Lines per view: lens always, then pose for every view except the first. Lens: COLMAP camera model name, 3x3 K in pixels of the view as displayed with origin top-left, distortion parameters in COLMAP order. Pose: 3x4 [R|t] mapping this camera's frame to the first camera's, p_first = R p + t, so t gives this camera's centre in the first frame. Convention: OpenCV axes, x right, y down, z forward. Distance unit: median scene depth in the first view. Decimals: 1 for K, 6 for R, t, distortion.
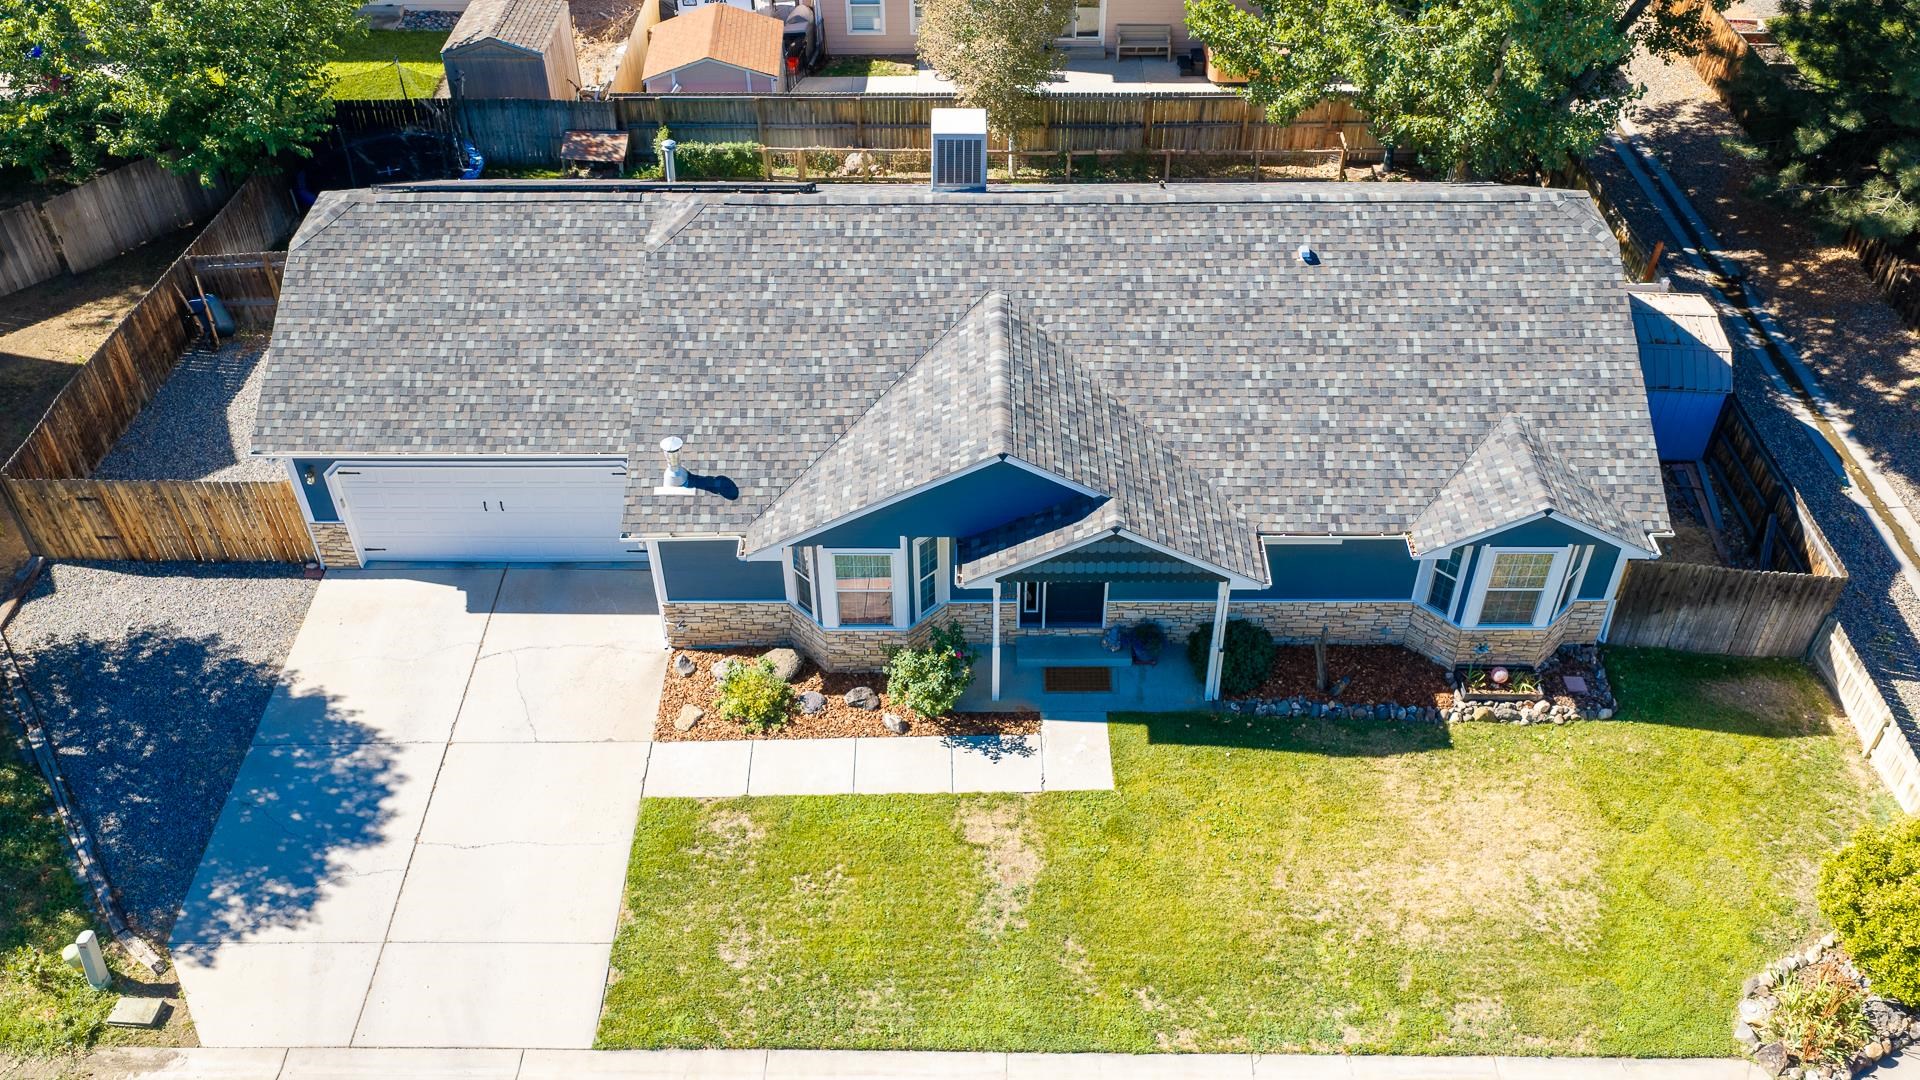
lens RADIAL K [[1598.8, 0, 953.2], [0, 1598.8, 539.3], [0, 0, 1]] dist [0.028785, -0.079475]
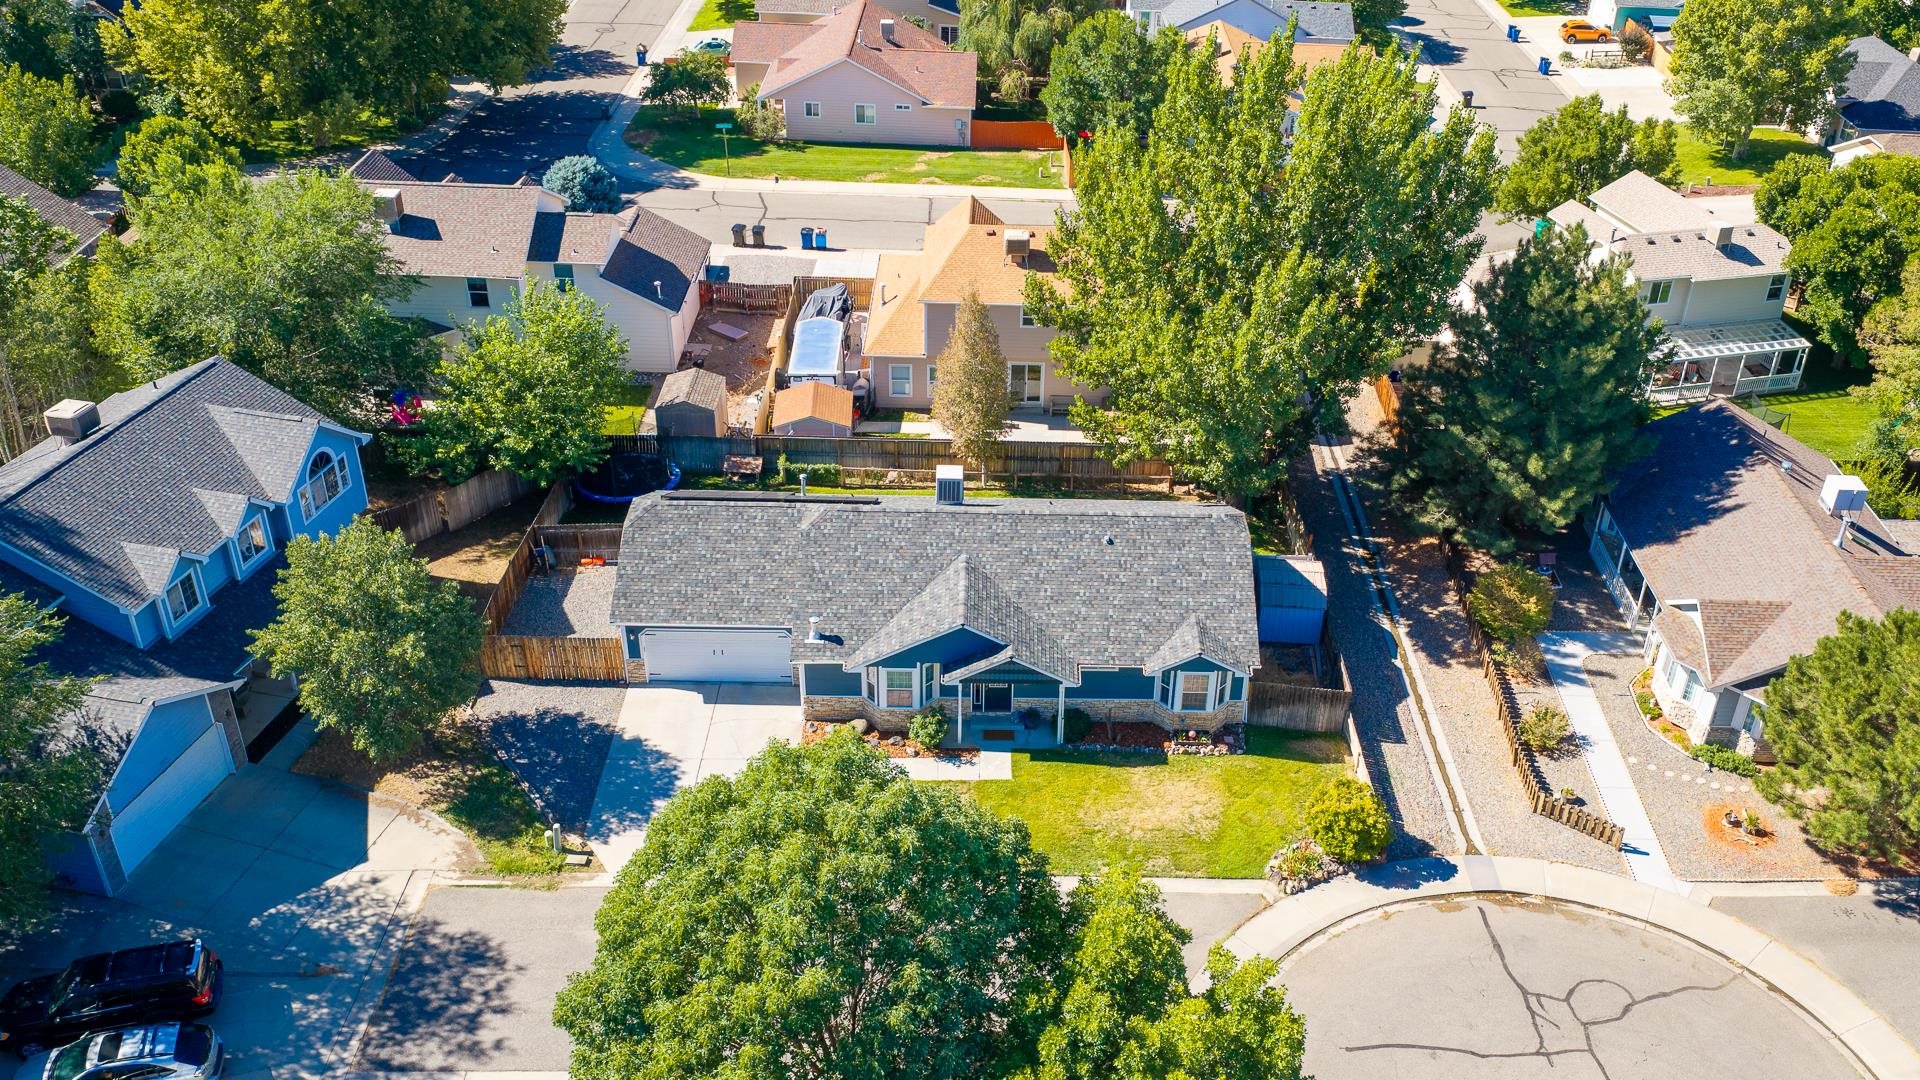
lens RADIAL K [[1661.1, 0, 1080.6], [0, 1661.1, 541.2], [0, 0, 1]] dist [0.003866, -0.011010]
pose [[0.997438, 0.020236, 0.068610, 0.029999], [-0.009618, 0.988381, -0.151694, 0.168644], [-0.070883, 0.150645, 0.986043, -1.241306]]
